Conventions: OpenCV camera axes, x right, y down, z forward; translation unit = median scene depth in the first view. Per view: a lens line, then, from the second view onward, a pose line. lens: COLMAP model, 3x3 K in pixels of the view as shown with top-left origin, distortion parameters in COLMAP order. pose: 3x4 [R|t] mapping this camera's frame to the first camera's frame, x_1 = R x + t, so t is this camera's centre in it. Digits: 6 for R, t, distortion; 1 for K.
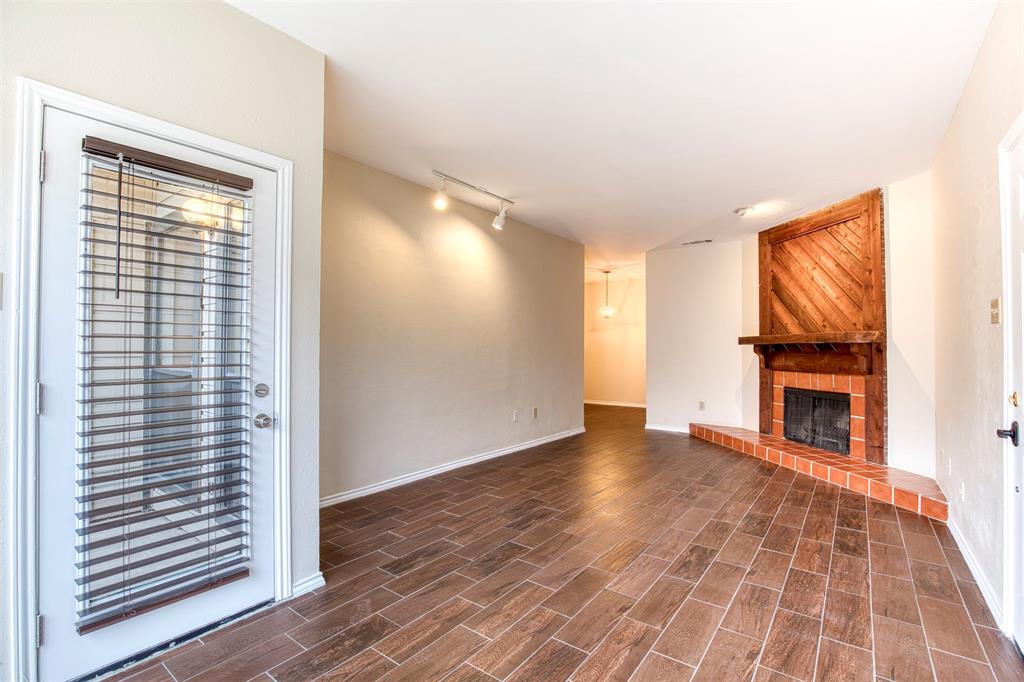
lens RADIAL K [[471.1, 0, 514.1], [0, 471.1, 343.4], [0, 0, 1]] dist [-0.038792, 0.009111]
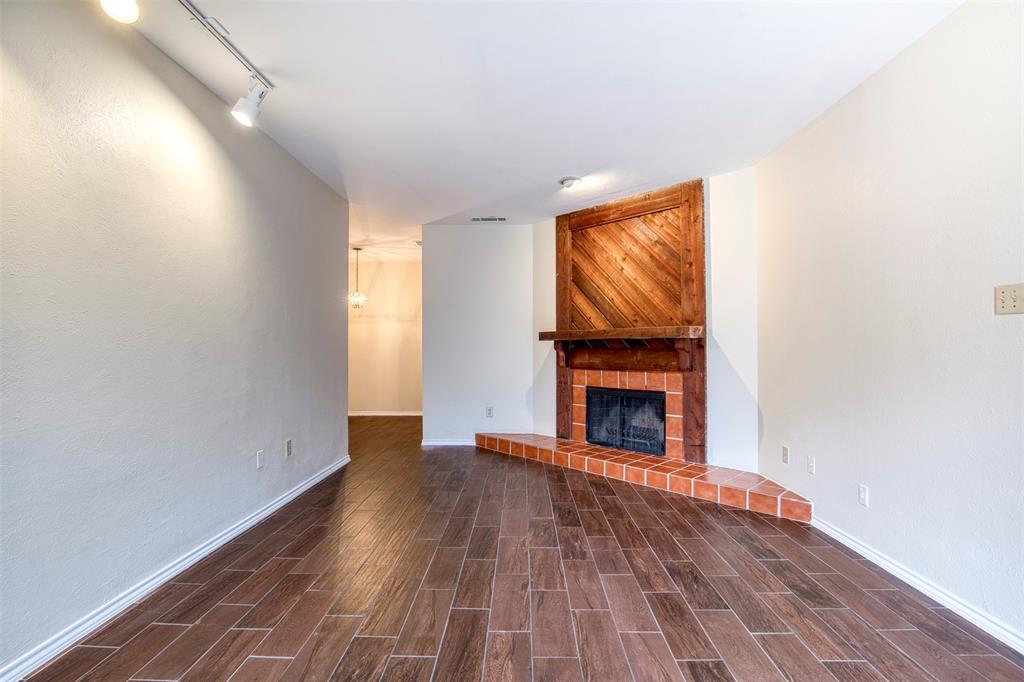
lens RADIAL K [[471.1, 0, 514.1], [0, 471.1, 343.4], [0, 0, 1]] dist [-0.038792, 0.009111]
pose [[0.811662, -0.001752, 0.584125, -0.093906], [-0.001372, 0.999987, 0.004906, 0.004681], [-0.584126, -0.004783, 0.811649, 0.396409]]
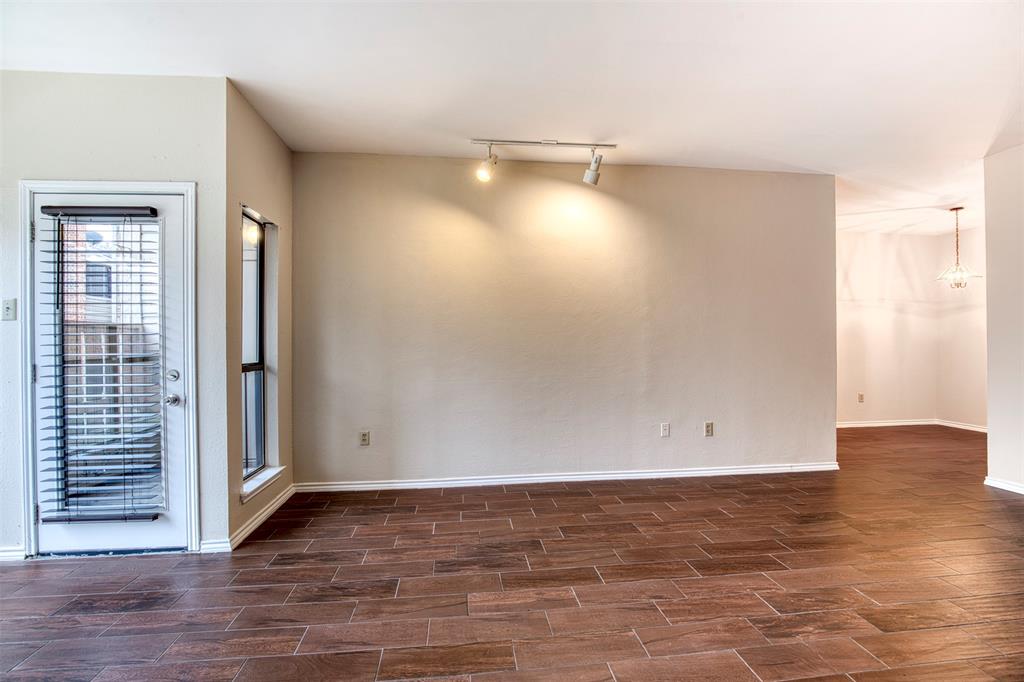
lens RADIAL K [[471.1, 0, 514.1], [0, 471.1, 343.4], [0, 0, 1]] dist [-0.038792, 0.009111]
pose [[0.685468, -0.006685, -0.728072, 0.448290], [0.015893, 0.999857, 0.005782, 0.011021], [0.727929, -0.015534, 0.685477, 0.378960]]
